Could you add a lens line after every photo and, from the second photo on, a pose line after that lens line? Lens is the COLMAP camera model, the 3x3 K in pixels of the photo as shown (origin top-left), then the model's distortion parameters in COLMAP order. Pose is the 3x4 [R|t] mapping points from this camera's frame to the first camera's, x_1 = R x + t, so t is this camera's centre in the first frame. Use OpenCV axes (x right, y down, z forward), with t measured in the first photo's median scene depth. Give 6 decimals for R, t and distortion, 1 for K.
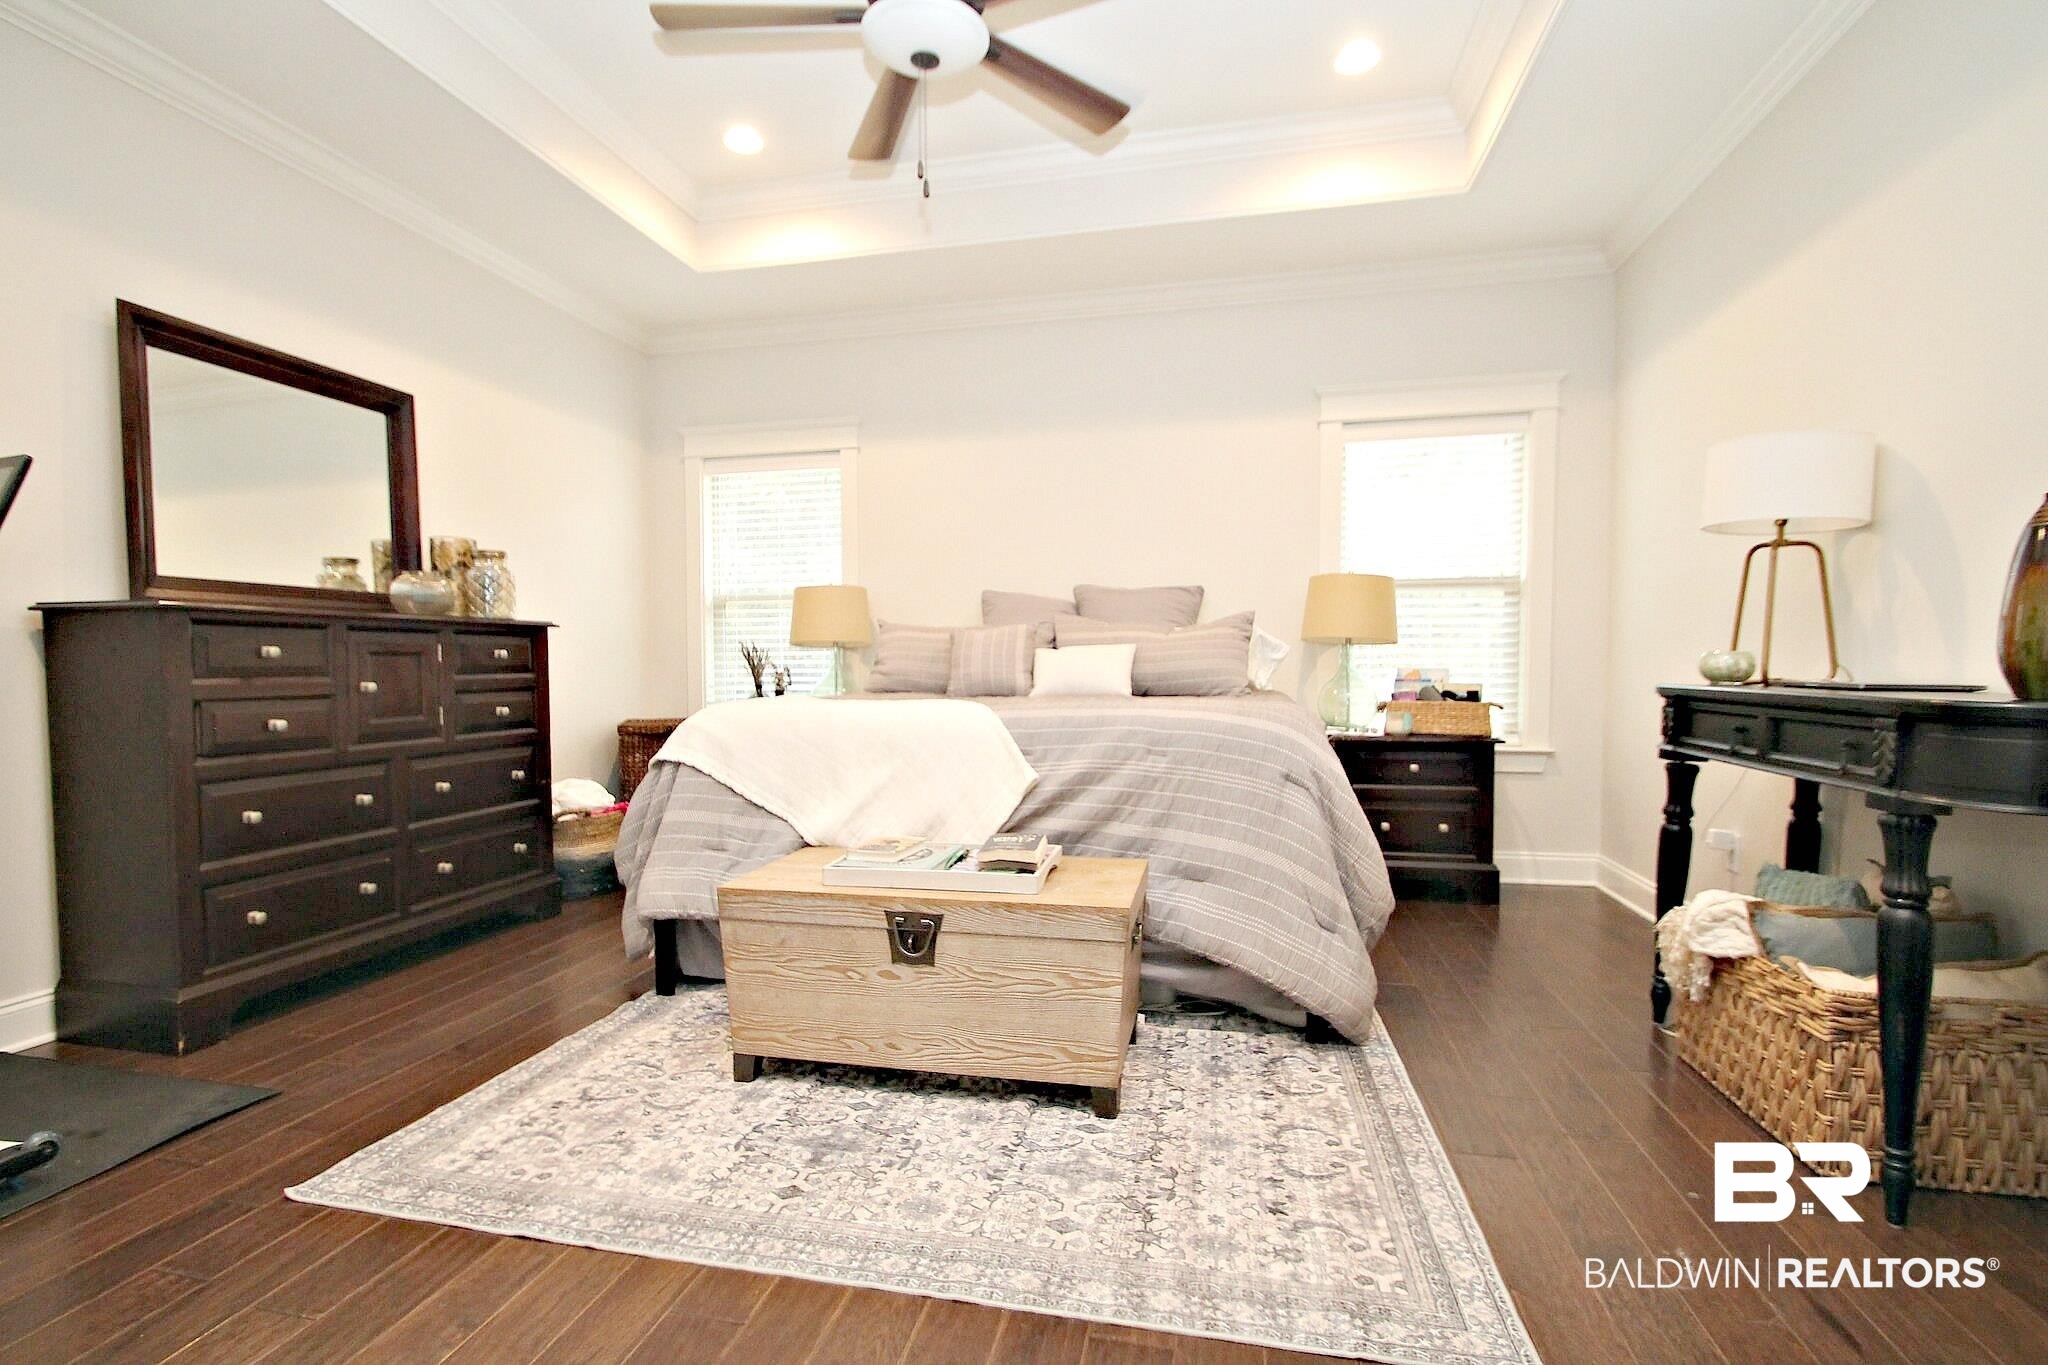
lens RADIAL K [[968.8, 0, 1007.6], [0, 968.8, 708.6], [0, 0, 1]] dist [0.014011, -0.015723]
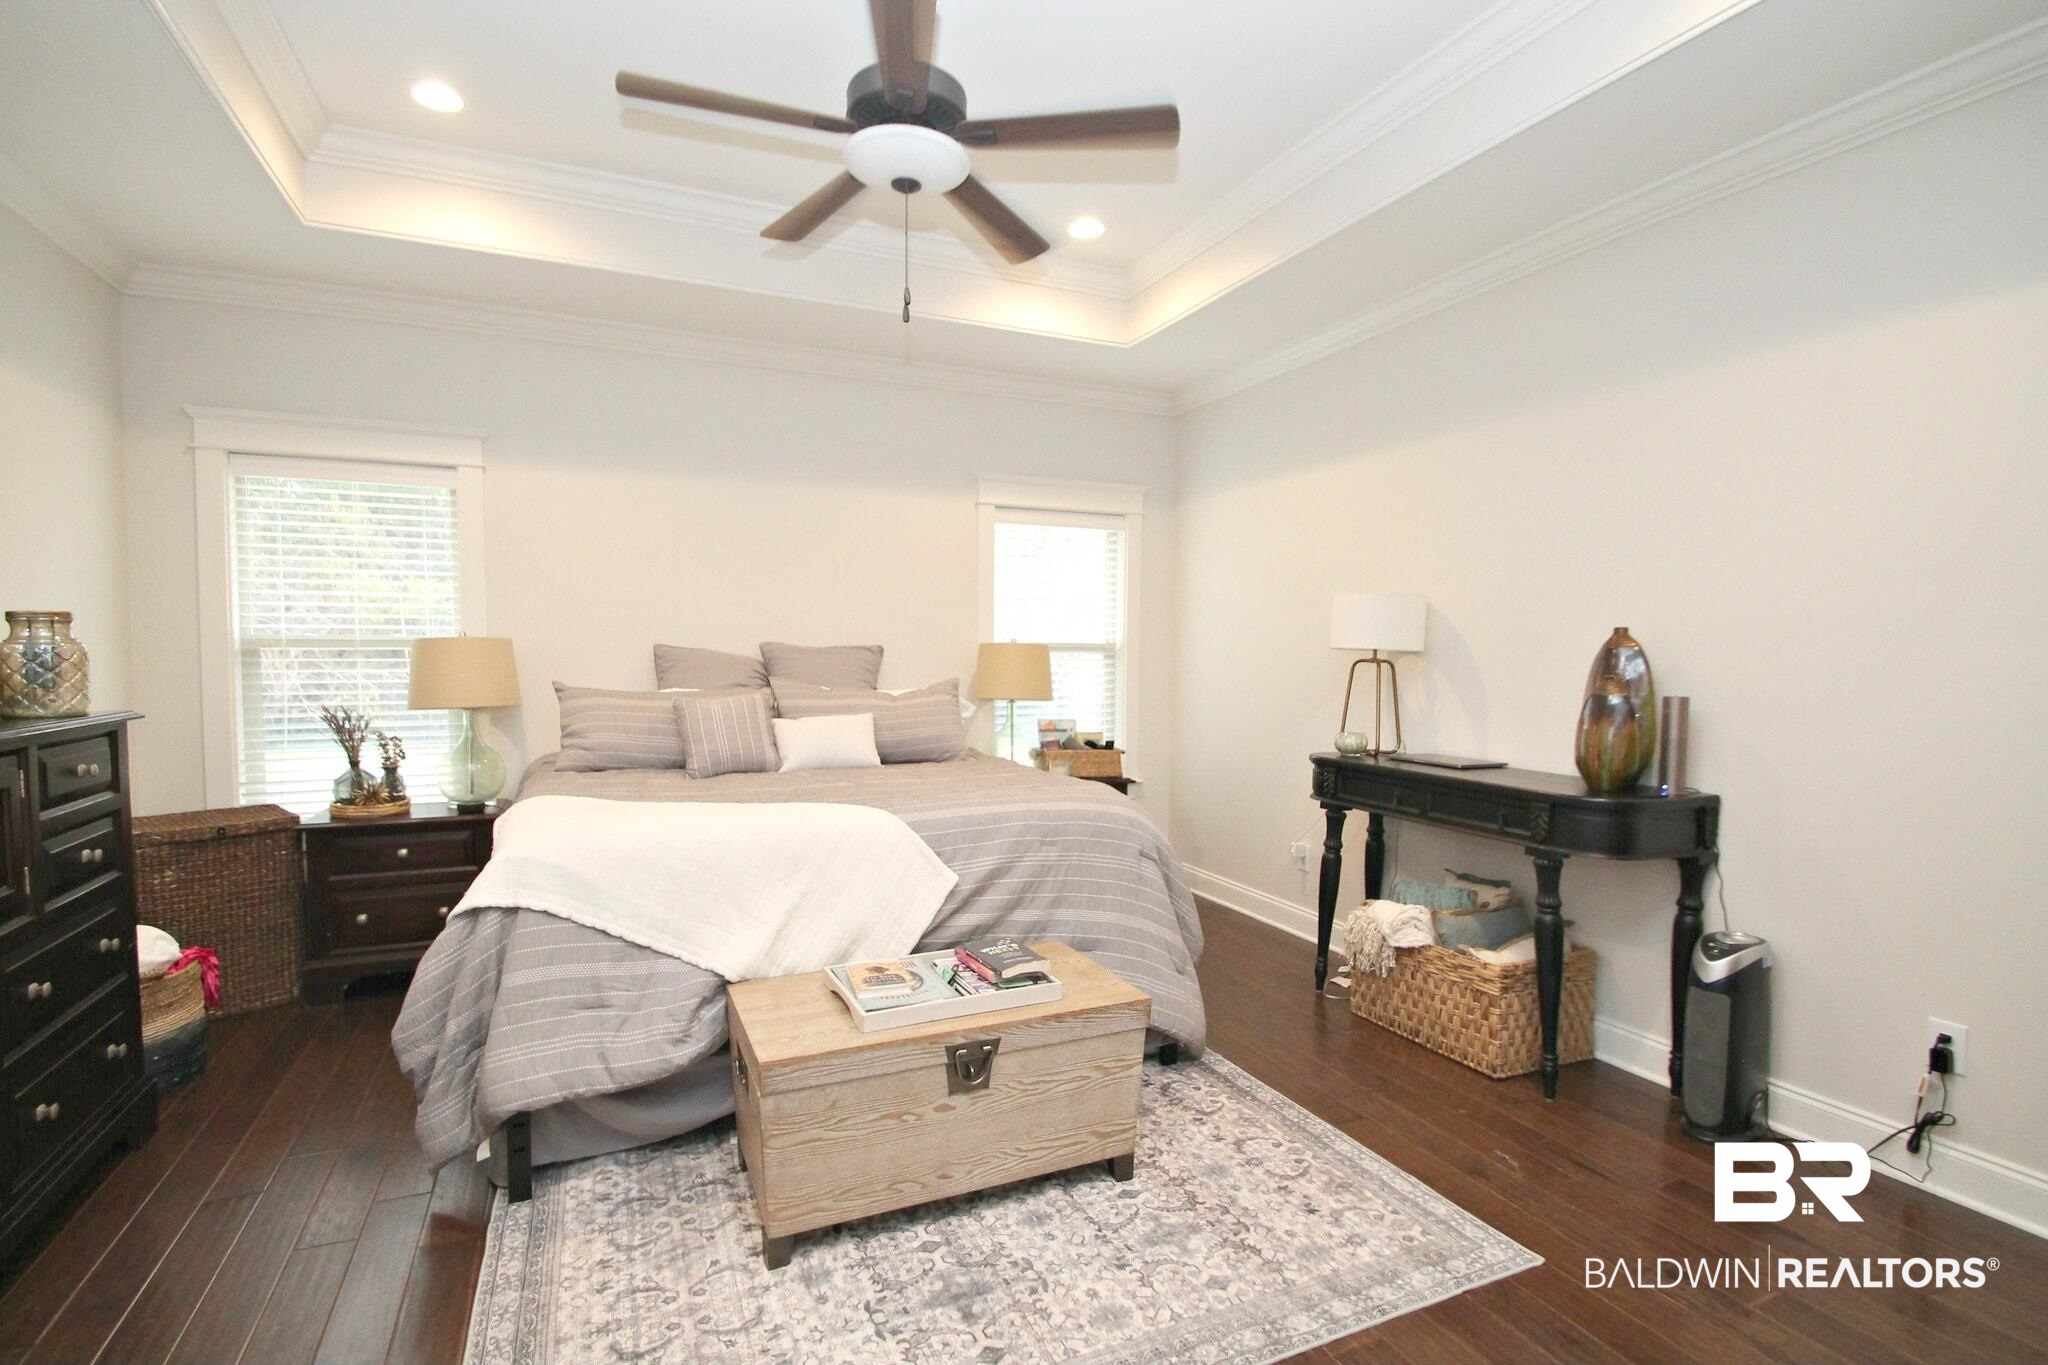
lens RADIAL K [[966.1, 0, 1008.3], [0, 966.1, 705.1], [0, 0, 1]] dist [0.018893, -0.018922]
pose [[0.802498, -0.026154, 0.596082, -0.627997], [0.018421, 0.999649, 0.019061, -0.156193], [-0.596371, -0.004316, 0.802697, 0.142210]]
